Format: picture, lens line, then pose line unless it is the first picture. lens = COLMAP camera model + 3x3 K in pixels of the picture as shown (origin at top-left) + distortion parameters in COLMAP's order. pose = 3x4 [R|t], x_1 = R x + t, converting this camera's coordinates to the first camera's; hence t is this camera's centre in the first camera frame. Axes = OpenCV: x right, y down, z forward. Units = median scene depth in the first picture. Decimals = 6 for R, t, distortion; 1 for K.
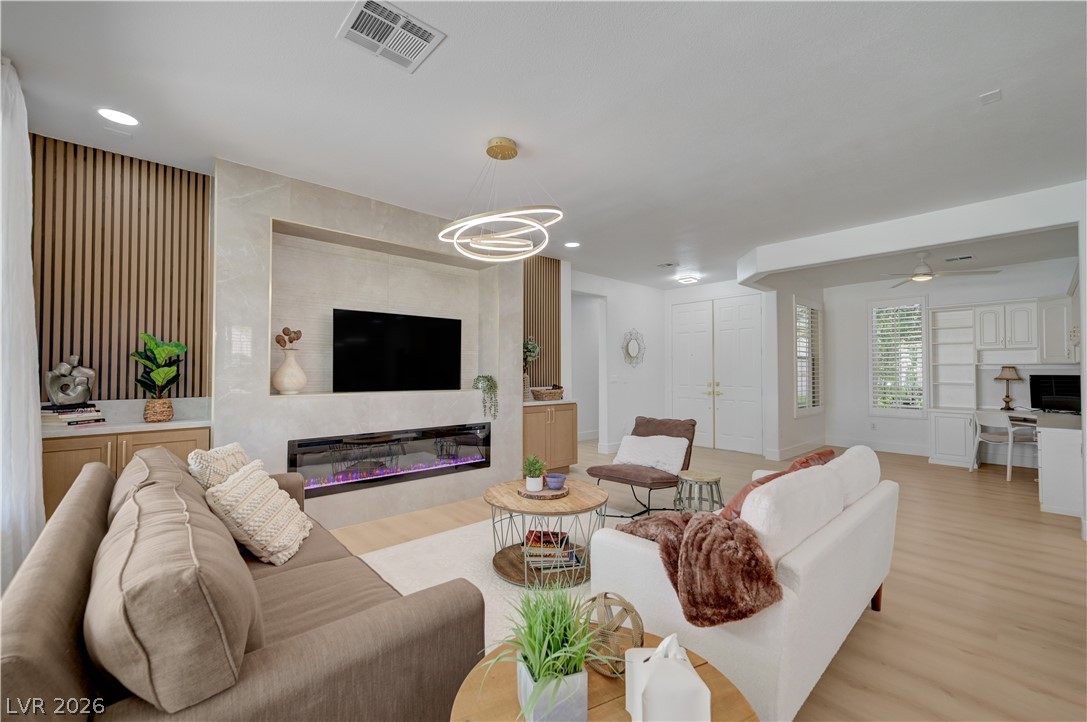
lens RADIAL K [[441.6, 0, 544.9], [0, 441.6, 363.0], [0, 0, 1]] dist [-0.001220, 0.000146]
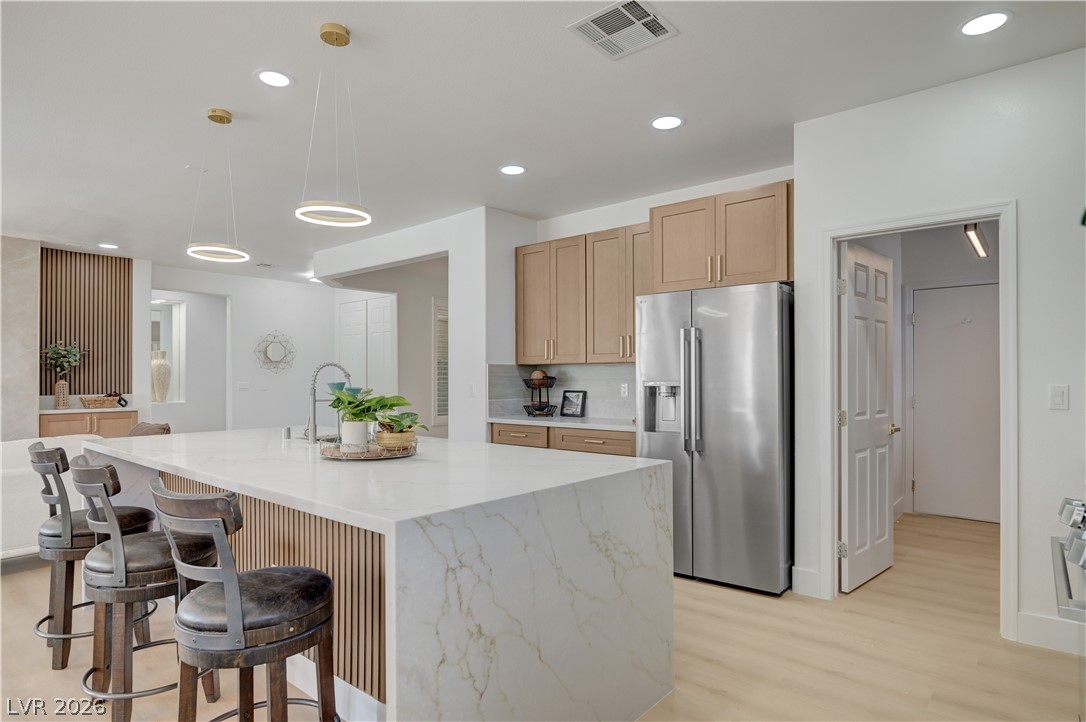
lens RADIAL K [[593.1, 0, 542.9], [0, 593.1, 373.4], [0, 0, 1]] dist [-0.017810, 0.000322]
pose [[0.990275, -0.000258, 0.139123, 0.938338], [-0.001516, 0.999919, 0.012646, -0.009791], [-0.139115, -0.012734, 0.990194, -0.459719]]
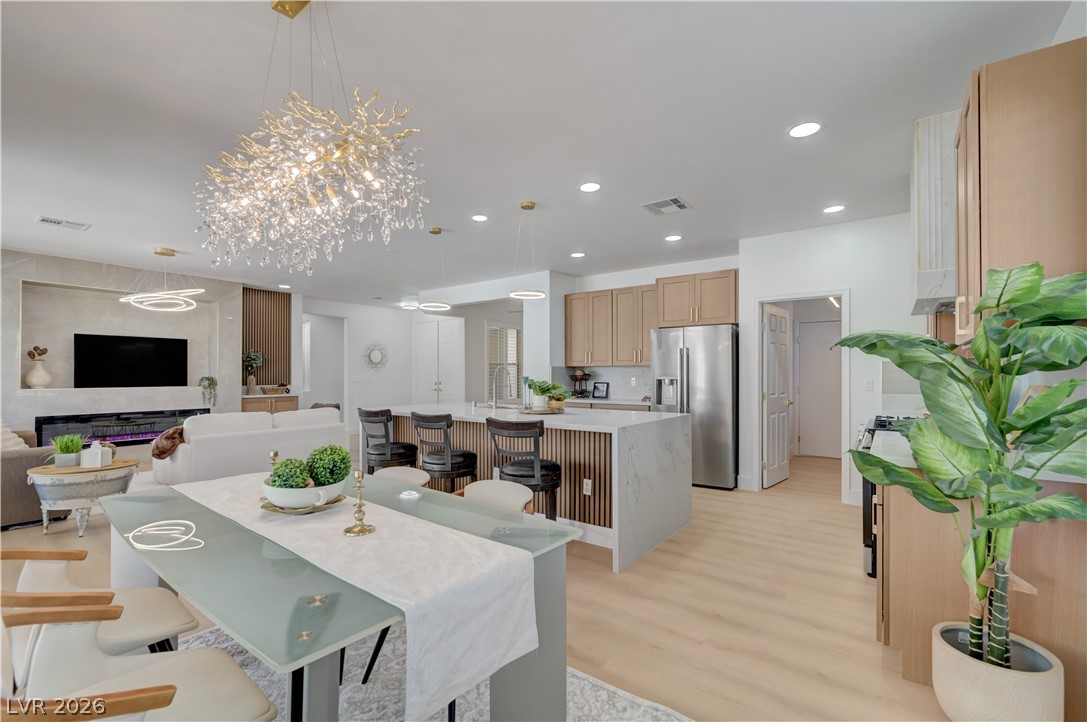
lens RADIAL K [[467.7, 0, 544.5], [0, 467.7, 371.7], [0, 0, 1]] dist [-0.011752, 0.000916]
pose [[0.979341, 0.001809, 0.202207, 0.671433], [-0.004659, 0.999896, 0.013617, -0.015643], [-0.202162, -0.014278, 0.979248, -0.767583]]
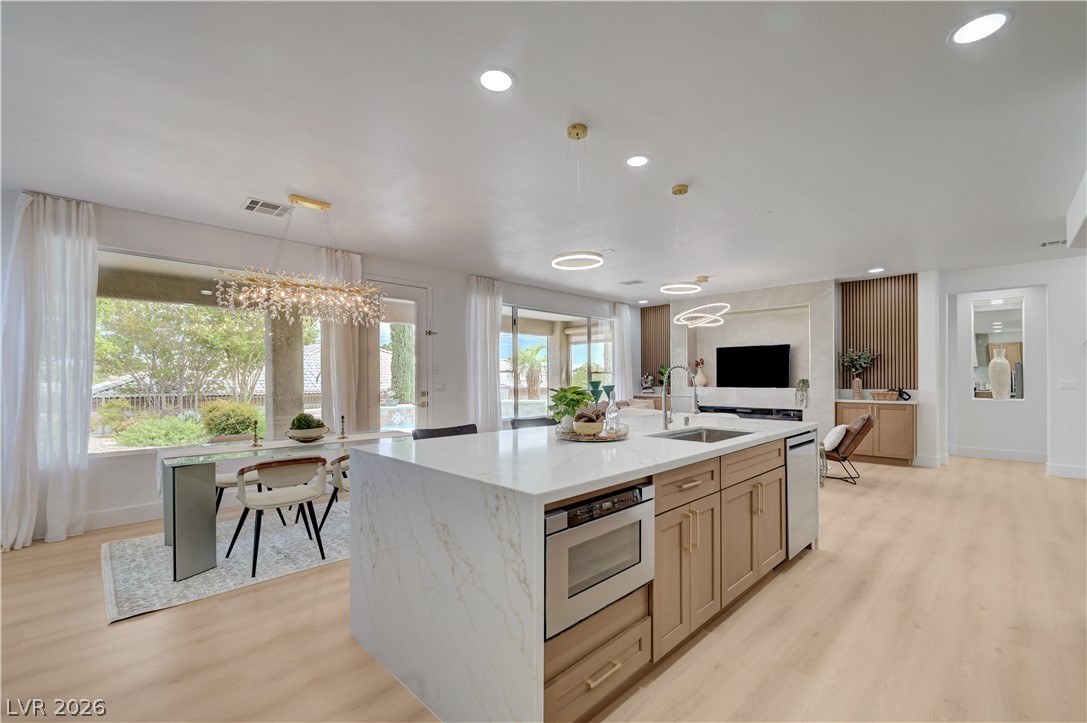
lens RADIAL K [[467.7, 0, 558.9], [0, 467.7, 373.6], [0, 0, 1]] dist [-0.011752, 0.000916]
pose [[0.072505, -0.008733, -0.997330, 1.438055], [0.024746, 0.999670, -0.006954, -0.000725], [0.997061, -0.024176, 0.072697, 0.050853]]
